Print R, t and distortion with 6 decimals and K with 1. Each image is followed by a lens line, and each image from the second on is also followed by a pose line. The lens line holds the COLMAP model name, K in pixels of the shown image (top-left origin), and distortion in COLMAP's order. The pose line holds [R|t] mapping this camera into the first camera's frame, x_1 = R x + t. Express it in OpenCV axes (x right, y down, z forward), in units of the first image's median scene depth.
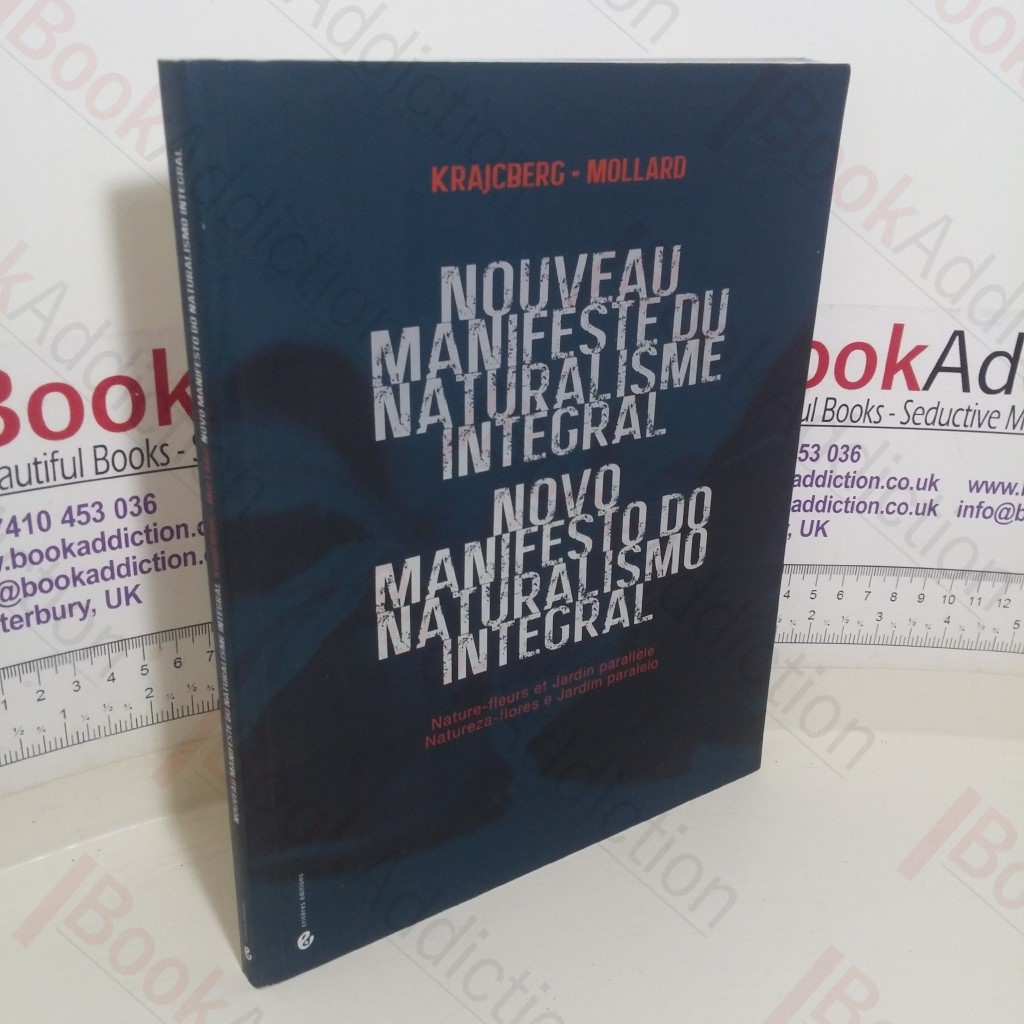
lens RADIAL K [[1185.6, 0, 510.3], [0, 1185.6, 568.0], [0, 0, 1]] dist [0.096932, -0.103002]
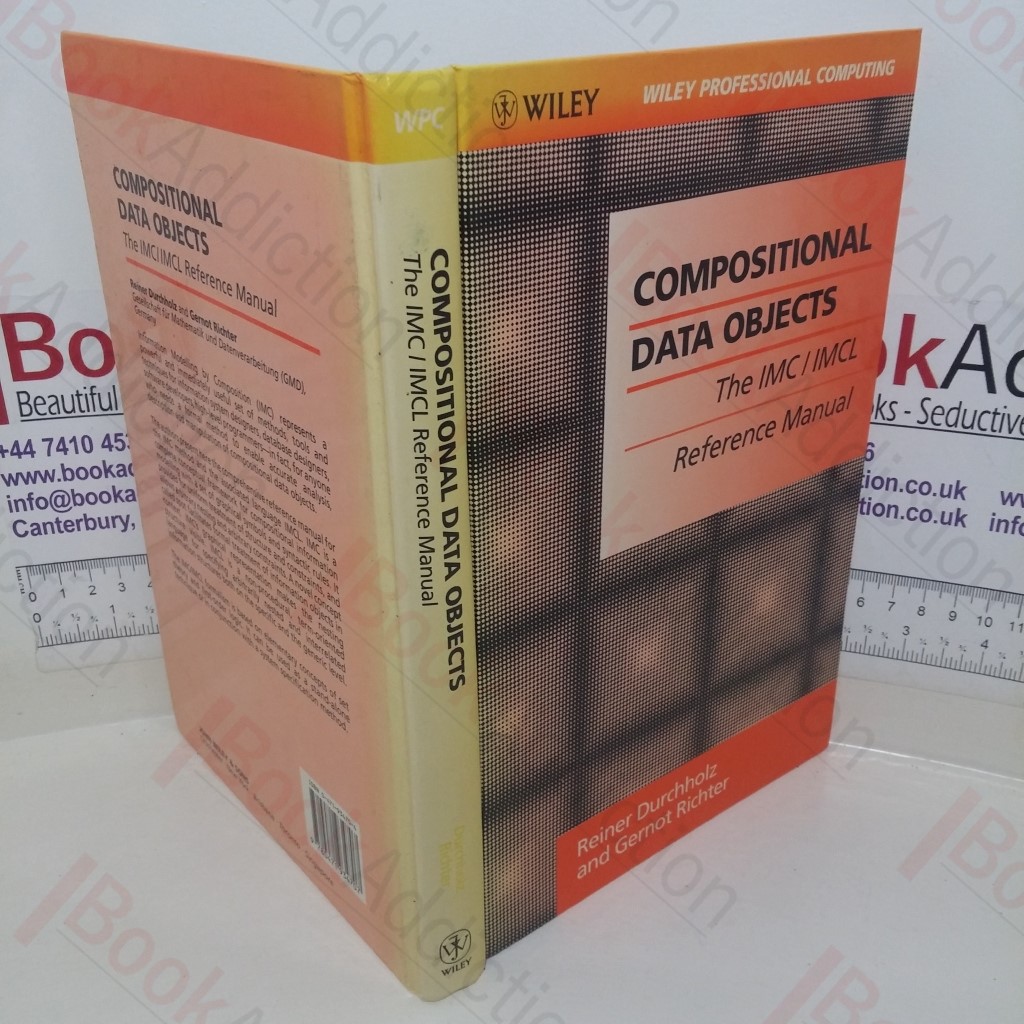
lens RADIAL K [[1185.6, 0, 510.3], [0, 1185.6, 568.0], [0, 0, 1]] dist [0.096932, -0.103002]
pose [[0.927834, 0.115855, -0.354543, 0.383488], [-0.114913, 0.993091, 0.023788, 0.006102], [0.354849, 0.018670, 0.934737, 0.017119]]
